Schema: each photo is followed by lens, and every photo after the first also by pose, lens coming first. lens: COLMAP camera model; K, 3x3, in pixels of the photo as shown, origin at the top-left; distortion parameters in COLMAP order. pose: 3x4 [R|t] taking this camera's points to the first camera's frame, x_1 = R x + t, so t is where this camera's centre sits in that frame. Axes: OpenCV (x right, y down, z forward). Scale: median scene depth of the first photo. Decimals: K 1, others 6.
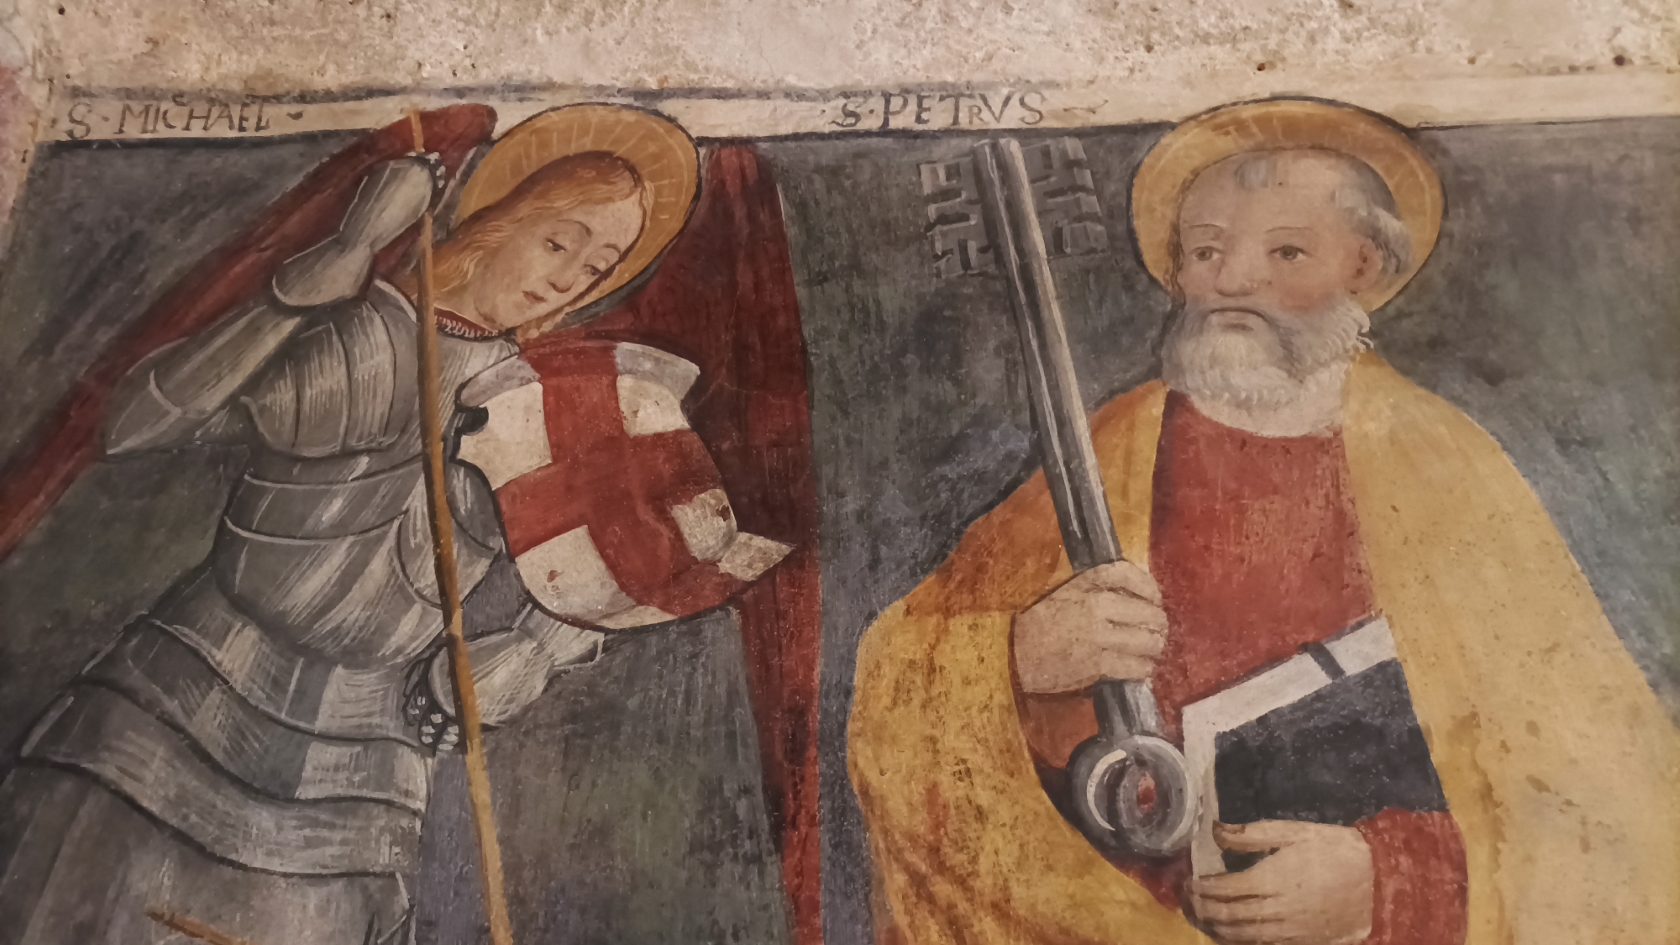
lens RADIAL K [[1254.5, 0, 840.7], [0, 1254.5, 481.7], [0, 0, 1]] dist [0.026669, -0.022648]
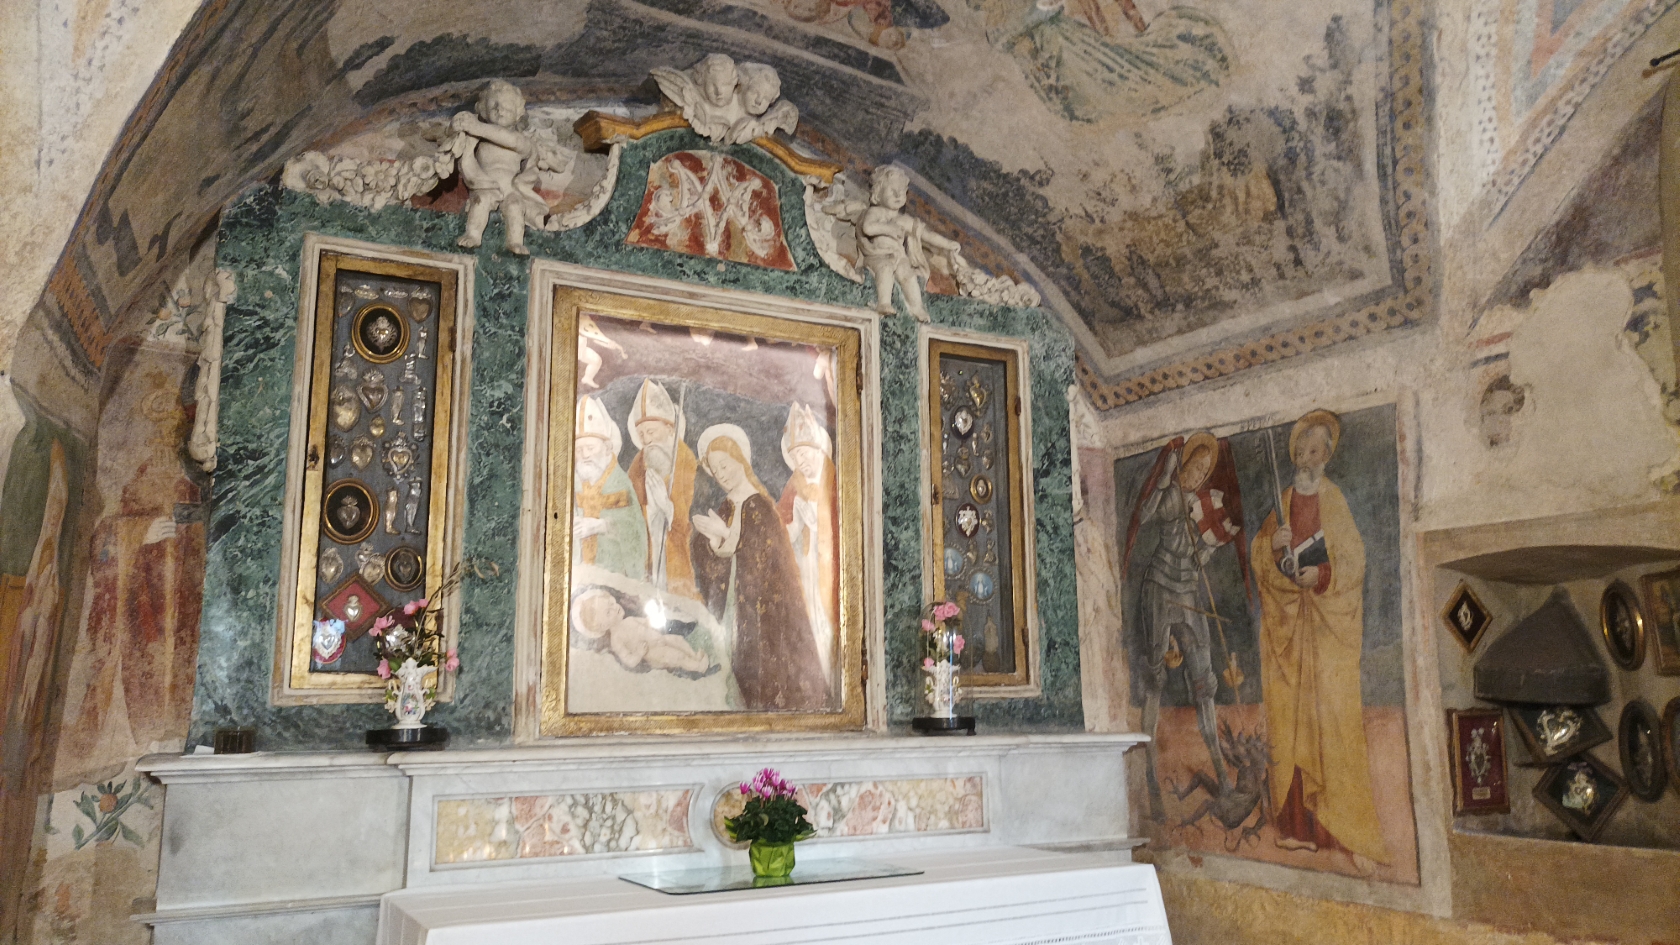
lens RADIAL K [[1254.5, 0, 857.2], [0, 1254.5, 473.0], [0, 0, 1]] dist [0.026669, -0.022648]
pose [[0.602970, -0.186620, -0.775629, 3.226729], [0.348733, 0.936099, 0.045874, -0.997884], [0.717505, -0.298148, 0.629520, -3.562096]]
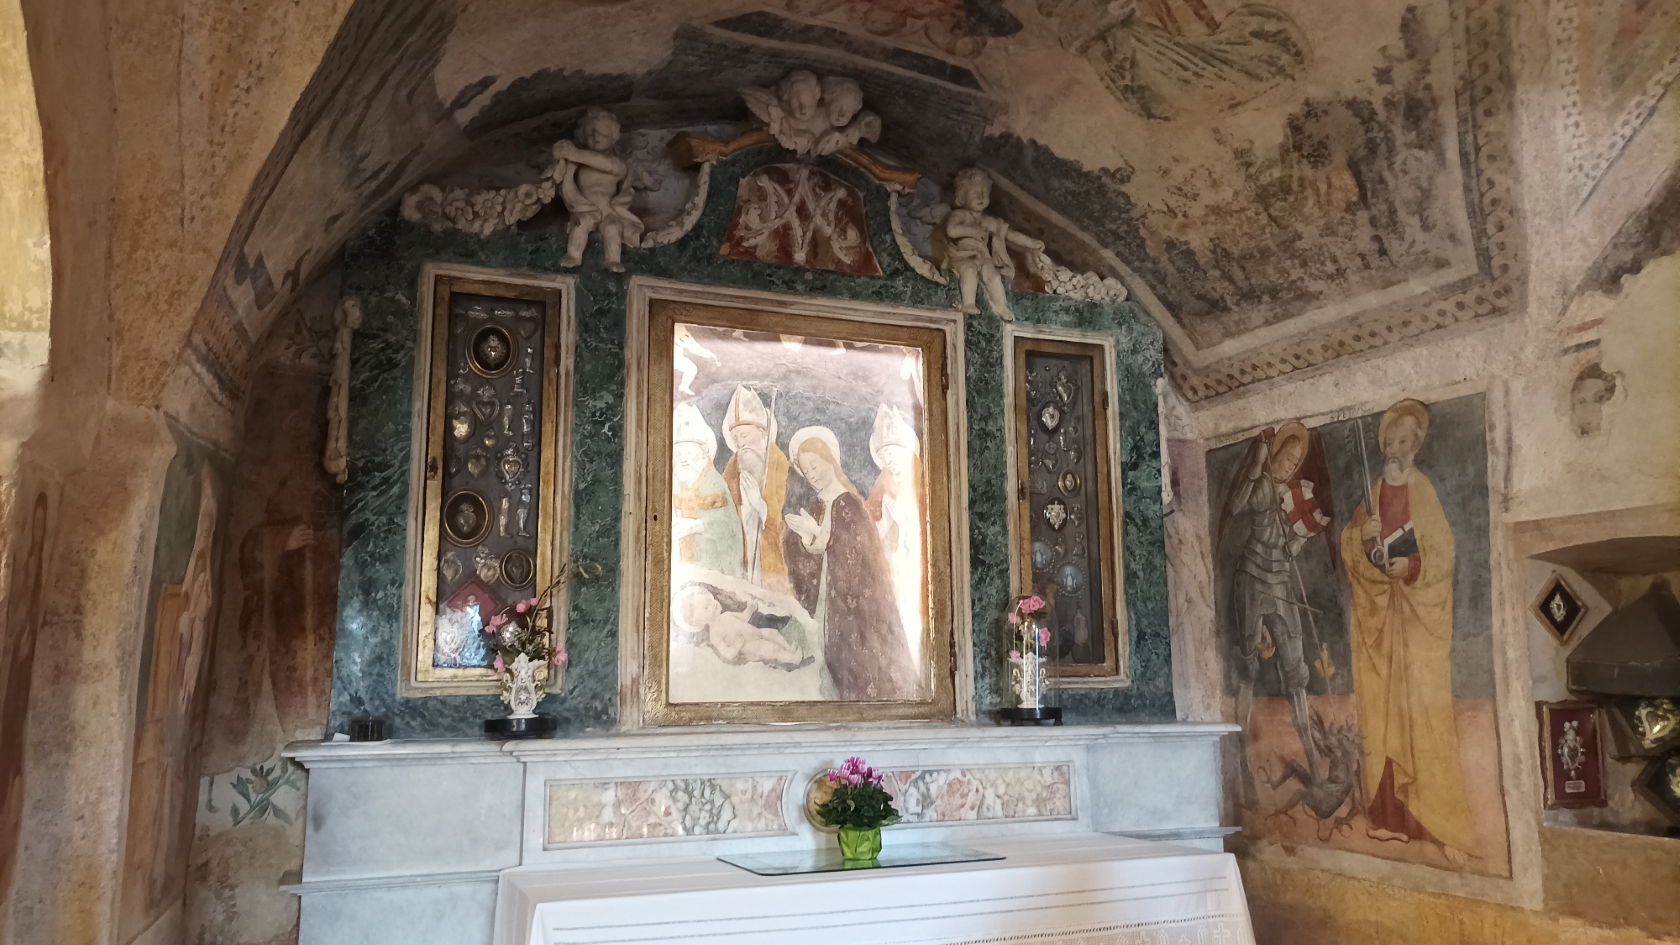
lens RADIAL K [[1254.5, 0, 855.1], [0, 1254.5, 474.8], [0, 0, 1]] dist [0.026669, -0.022648]
pose [[0.517213, -0.183464, -0.835962, 3.479764], [0.368514, 0.929311, 0.024051, -1.011745], [0.772456, -0.320503, 0.548261, -3.525418]]
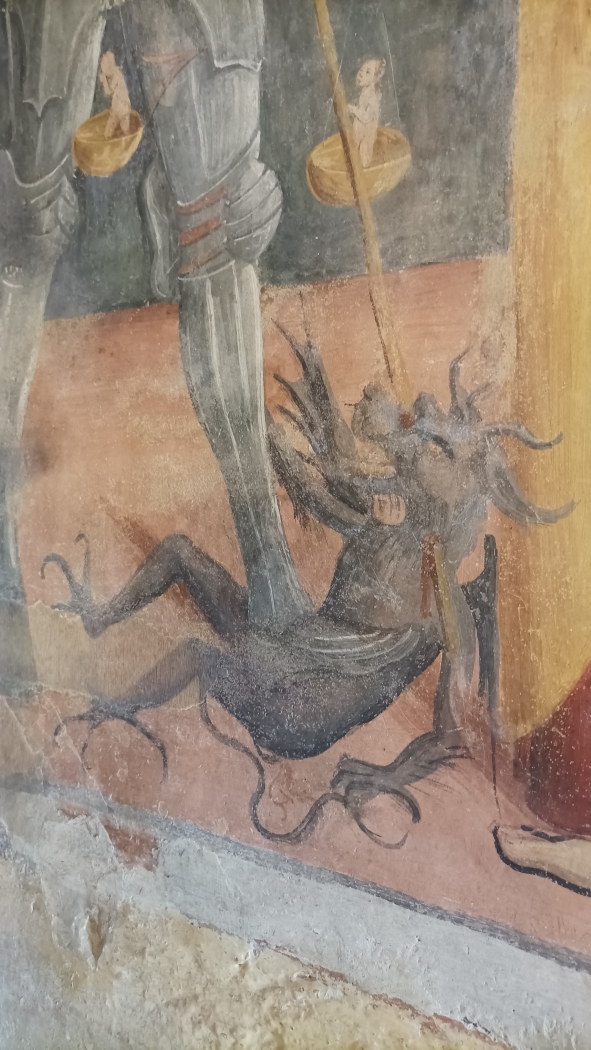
lens RADIAL K [[784.1, 0, 292.0], [0, 784.1, 524.0], [0, 0, 1]] dist [0.026669, -0.022648]
pose [[0.922044, 0.012918, -0.386869, 0.099951], [0.155344, 0.903079, 0.400395, 0.632698], [0.354545, -0.429280, 0.830672, -0.122591]]
